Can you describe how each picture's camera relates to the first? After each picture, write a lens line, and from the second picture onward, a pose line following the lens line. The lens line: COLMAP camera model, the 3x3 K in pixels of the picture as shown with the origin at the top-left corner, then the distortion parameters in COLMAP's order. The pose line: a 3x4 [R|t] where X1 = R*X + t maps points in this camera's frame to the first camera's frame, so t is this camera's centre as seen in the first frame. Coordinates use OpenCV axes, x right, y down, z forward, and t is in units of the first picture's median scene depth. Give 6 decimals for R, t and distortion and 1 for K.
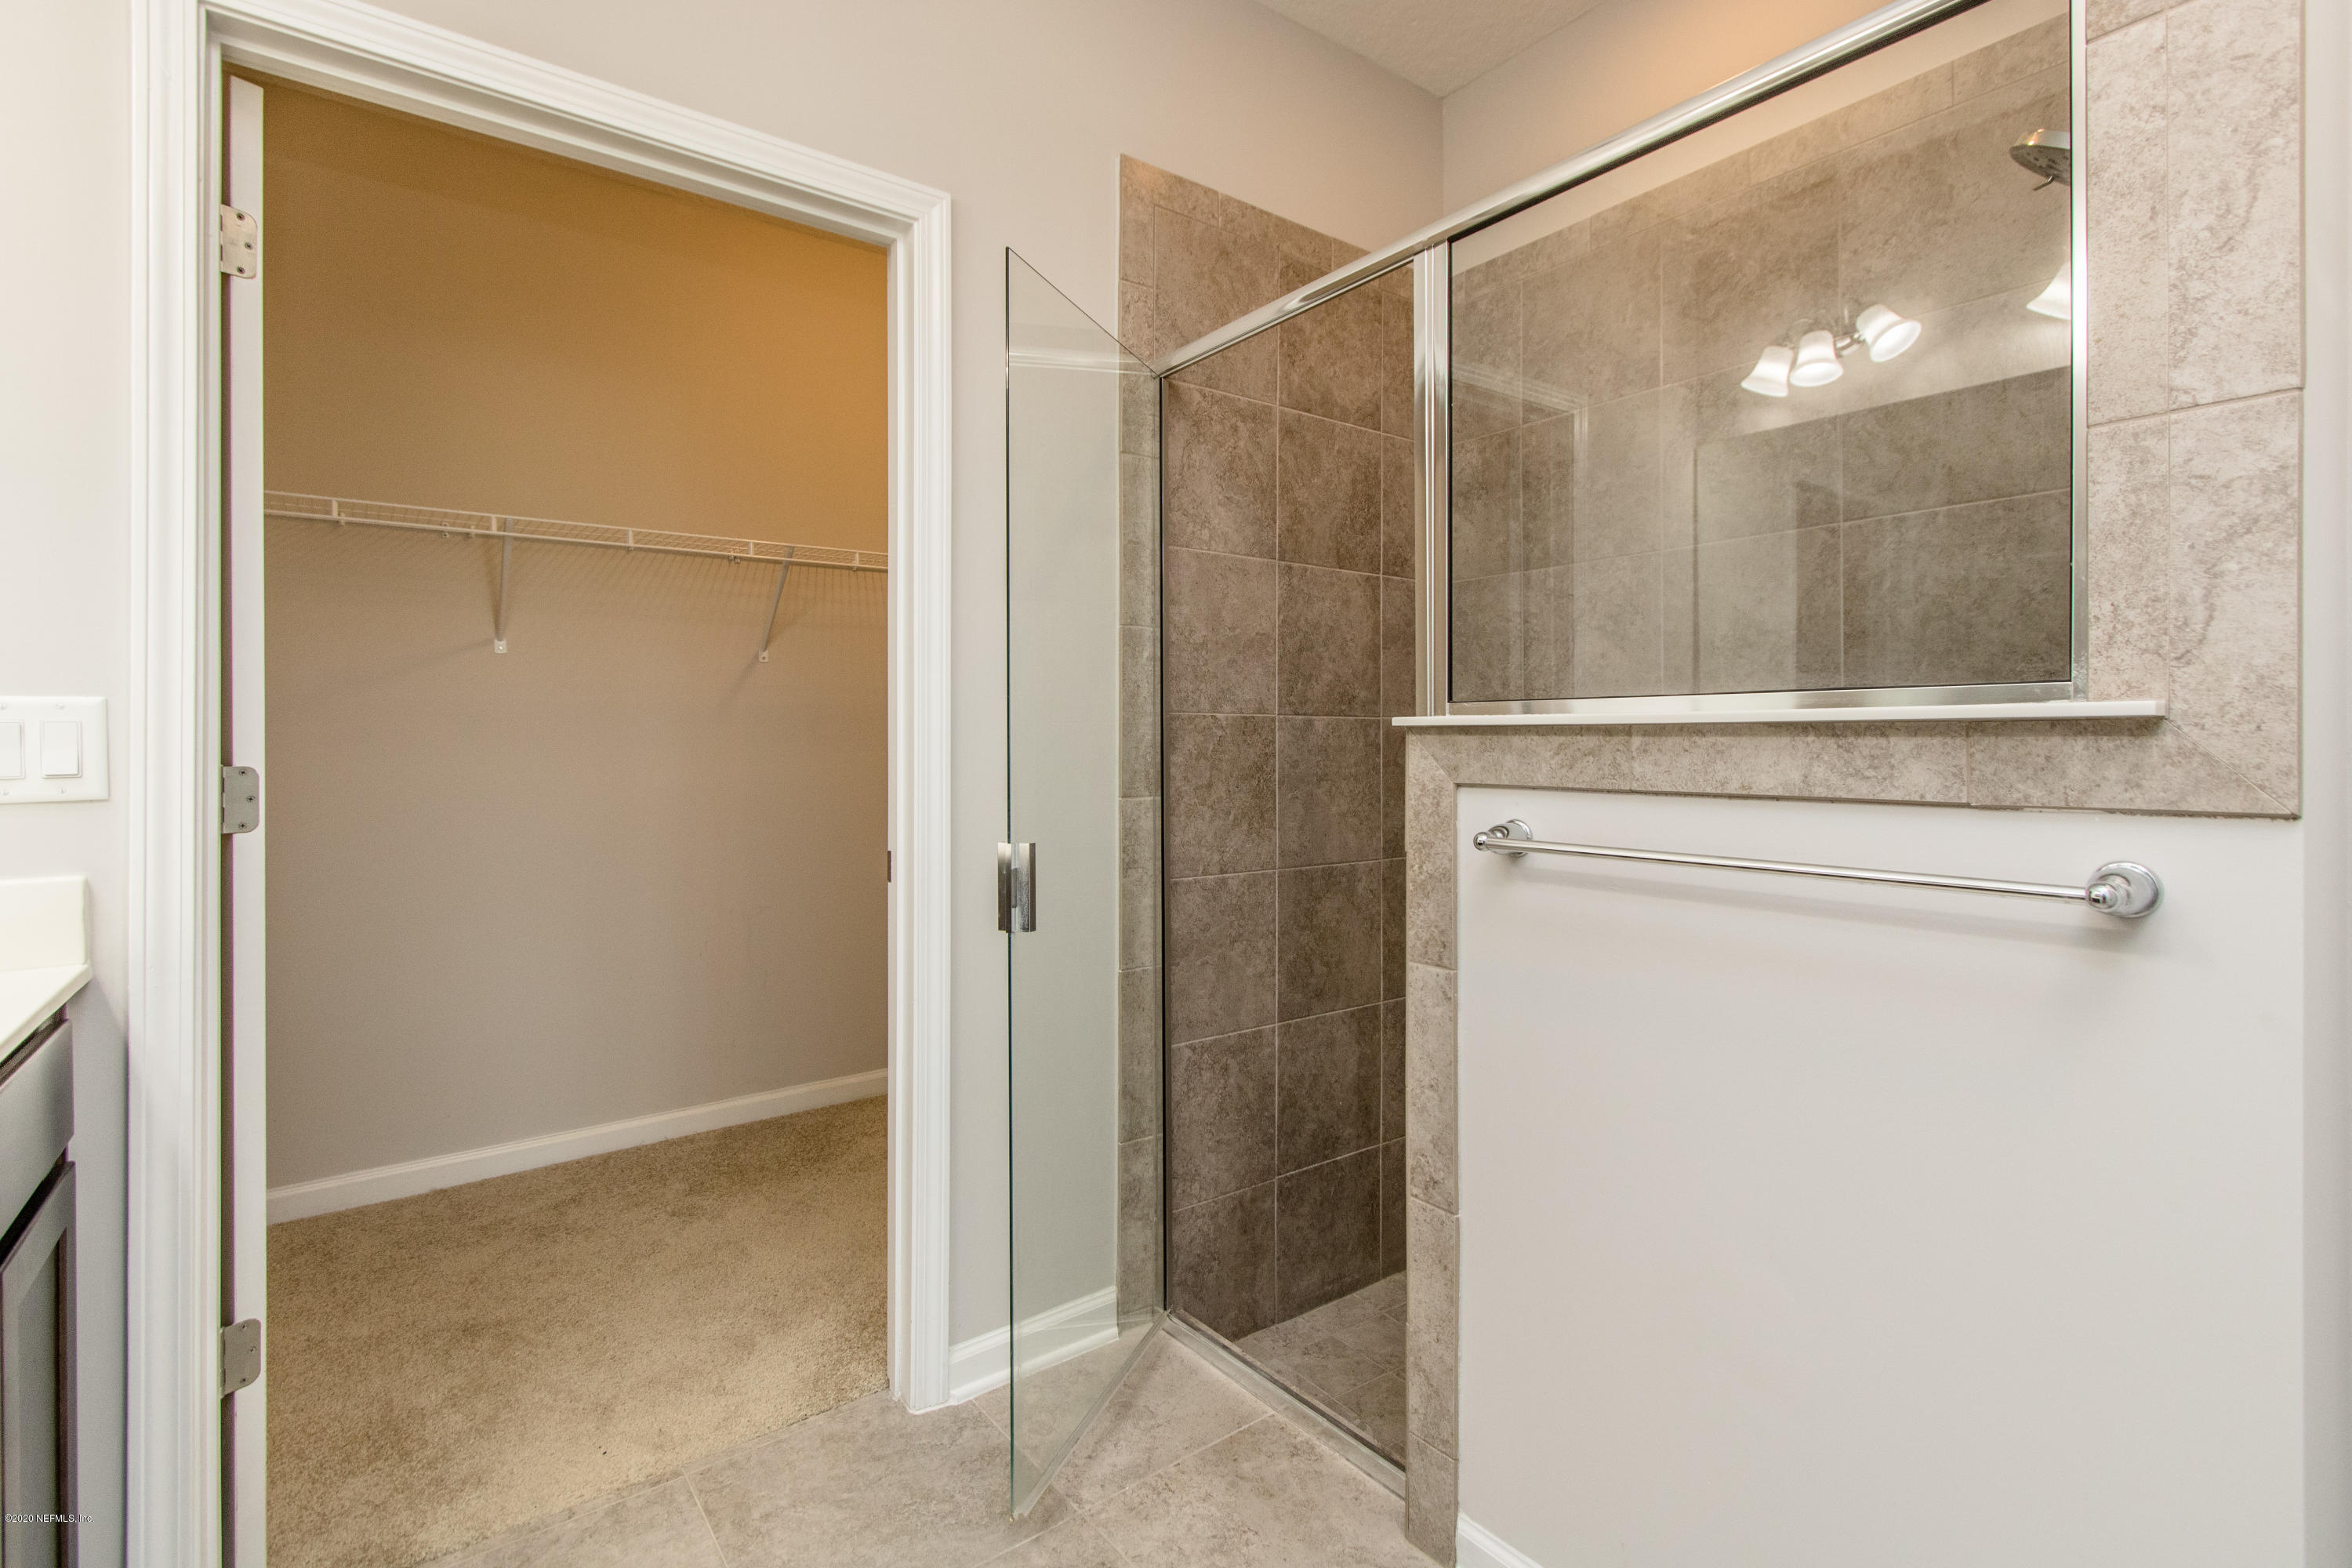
lens RADIAL K [[1091.5, 0, 1167.7], [0, 1091.5, 740.3], [0, 0, 1]] dist [0.002093, -0.000331]
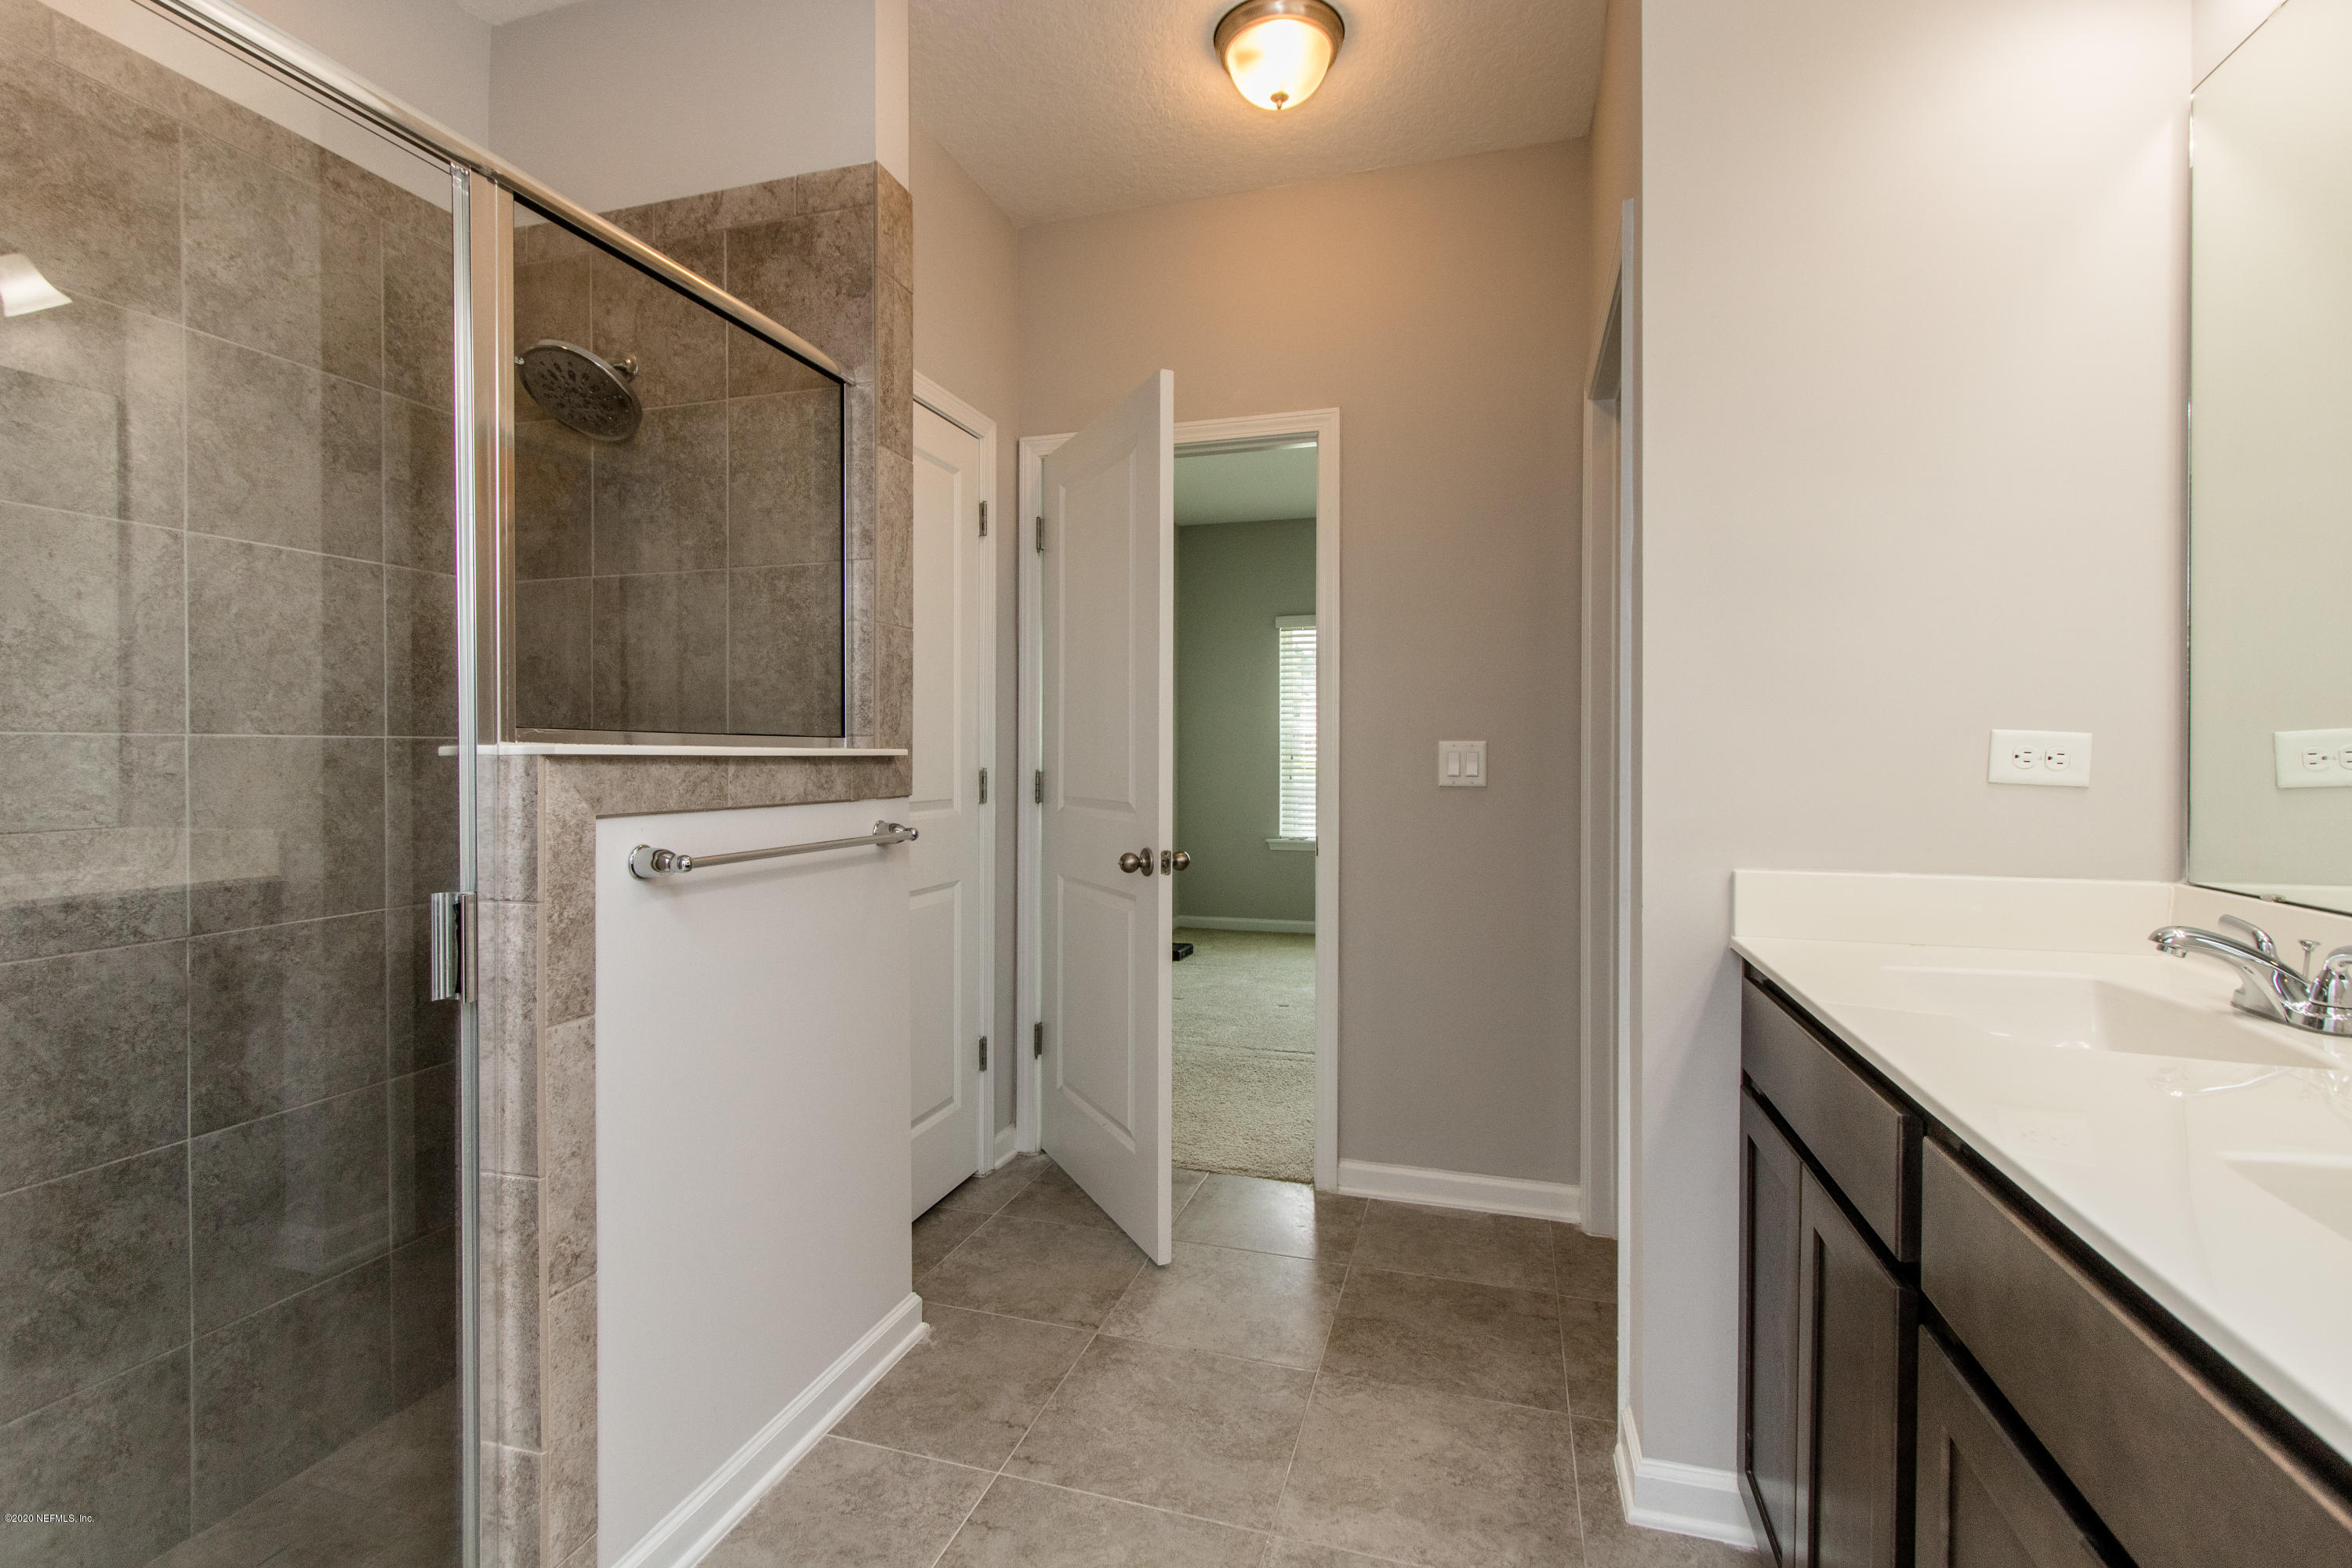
lens RADIAL K [[1072.6, 0, 1173.4], [0, 1072.6, 756.6], [0, 0, 1]] dist [0.004004, -0.000840]
pose [[-0.591636, 0.003165, 0.806199, -0.611868], [0.003442, 0.999993, -0.001400, -0.007009], [-0.806198, 0.001946, -0.591643, 0.894675]]
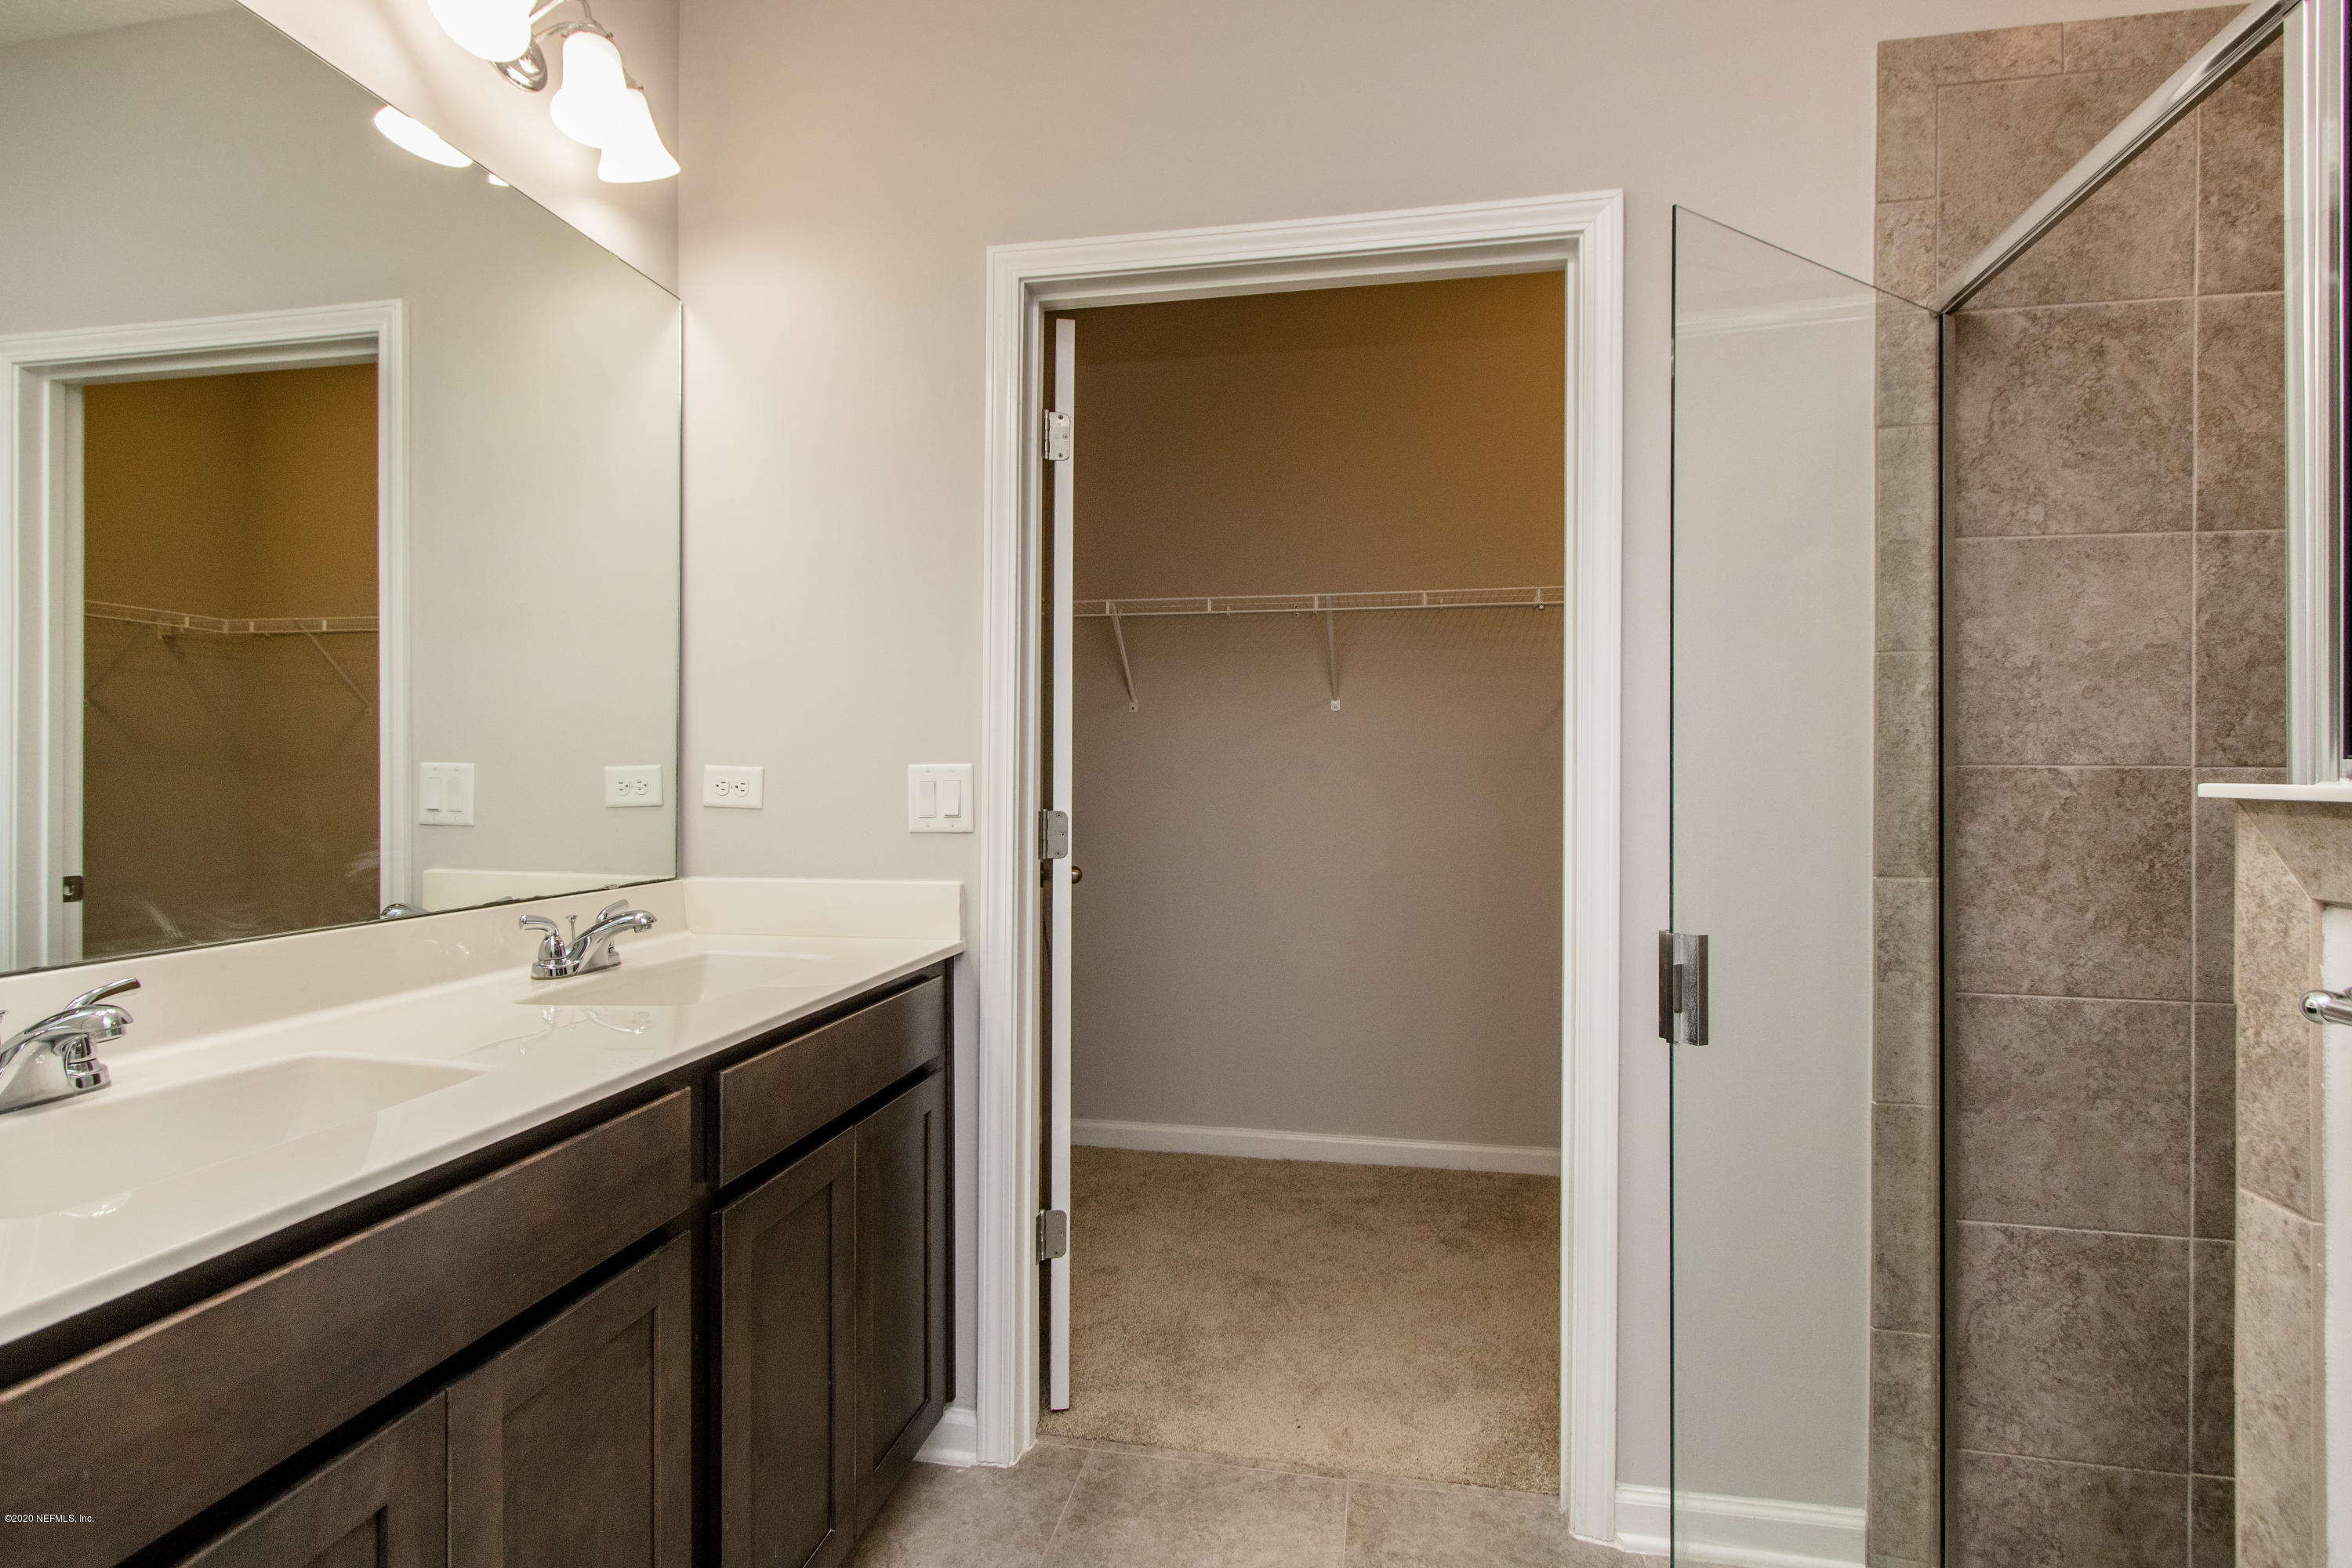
lens RADIAL K [[1112.8, 0, 1168.7], [0, 1112.8, 765.3], [0, 0, 1]] dist [0.007205, -0.004012]
pose [[0.669985, -0.000866, -0.742374, 0.229965], [-0.006952, 0.999948, -0.007441, -0.018180], [0.742342, 0.010146, 0.669944, 0.115385]]
